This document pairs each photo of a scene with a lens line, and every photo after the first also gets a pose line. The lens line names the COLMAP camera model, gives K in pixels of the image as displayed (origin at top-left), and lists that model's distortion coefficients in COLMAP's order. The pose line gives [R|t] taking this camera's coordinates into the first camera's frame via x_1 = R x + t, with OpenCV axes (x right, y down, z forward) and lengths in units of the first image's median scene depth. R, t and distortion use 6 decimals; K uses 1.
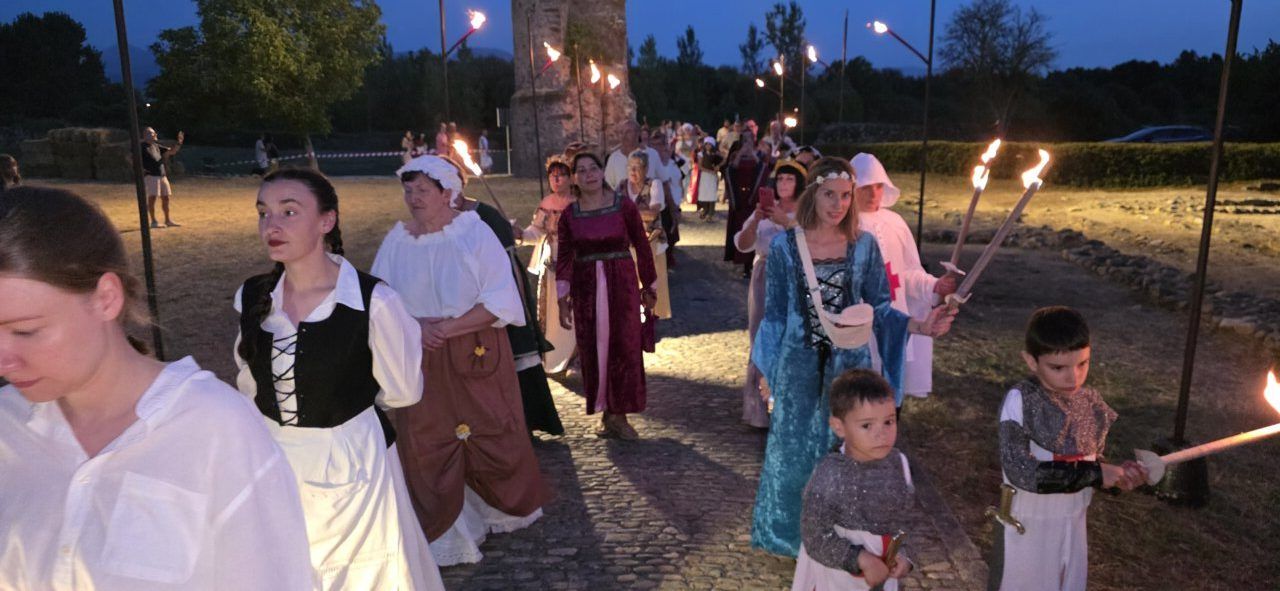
lens RADIAL K [[866.0, 0, 630.5], [0, 866.0, 293.2], [0, 0, 1]] dist [0.054569, -0.067000]
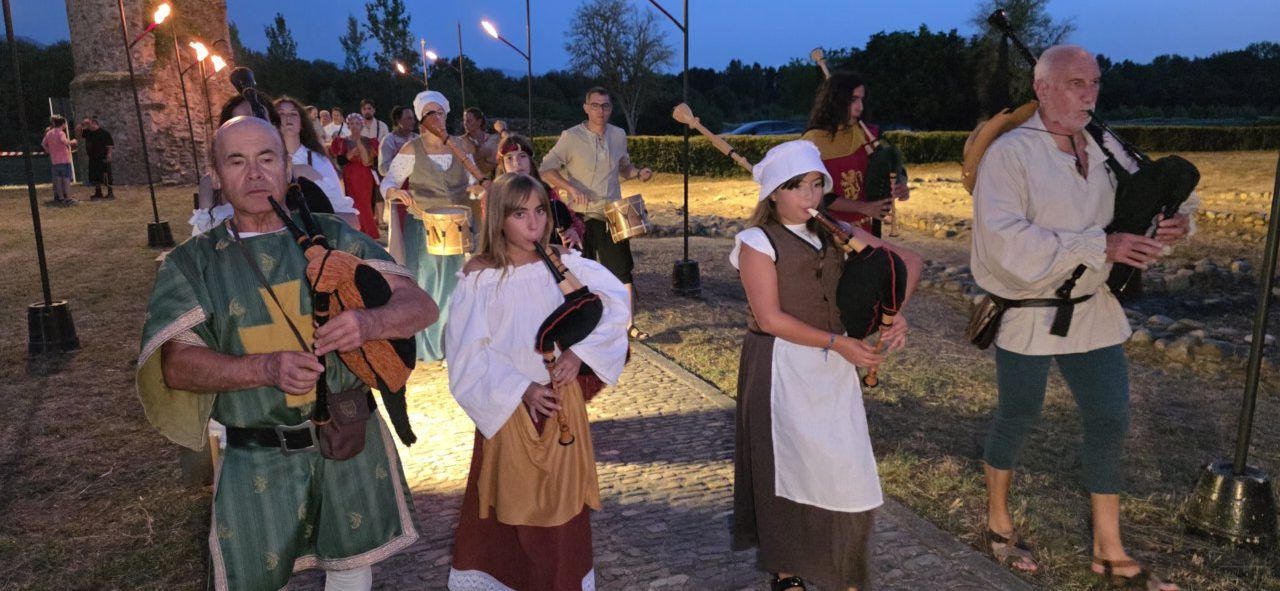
lens RADIAL K [[866.0, 0, 615.7], [0, 866.0, 279.0], [0, 0, 1]] dist [0.054569, -0.067000]
pose [[0.903705, -0.080994, 0.420425, -0.041447], [0.088873, 0.996043, 0.000853, -0.010478], [-0.418830, 0.036593, 0.907327, 0.104033]]
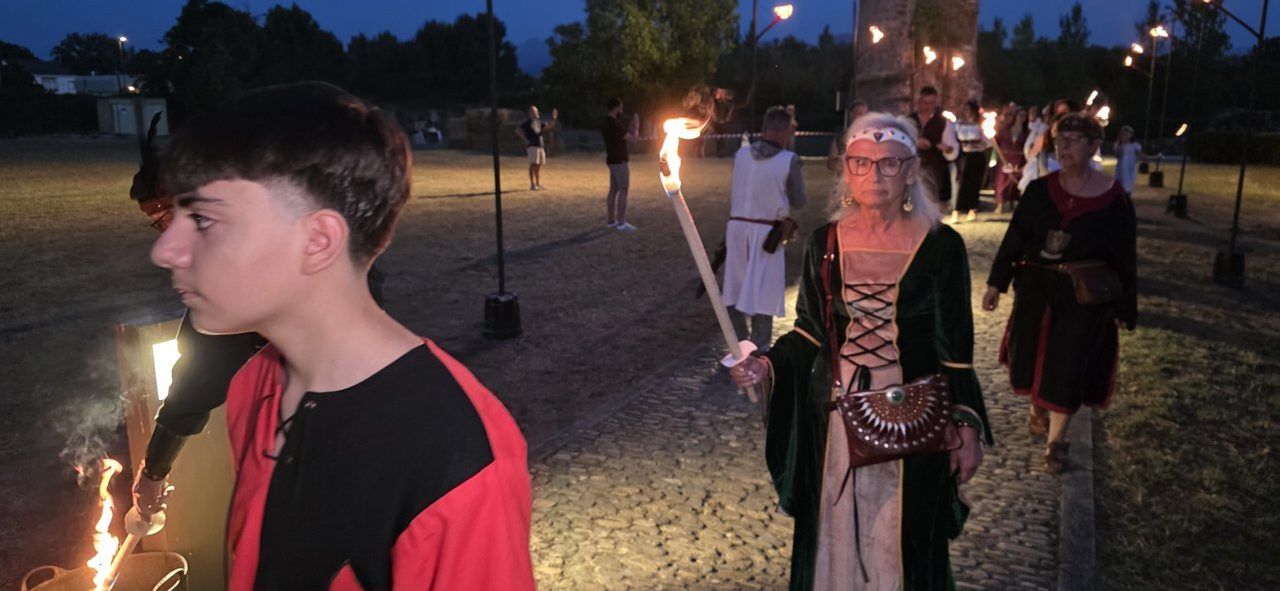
lens RADIAL K [[866.0, 0, 649.1], [0, 866.0, 311.9], [0, 0, 1]] dist [0.054569, -0.067000]
pose [[0.925131, 0.092996, -0.368082, 0.045017], [-0.080834, 0.995554, 0.048359, 0.014759], [0.370942, -0.014985, 0.928535, -0.043836]]
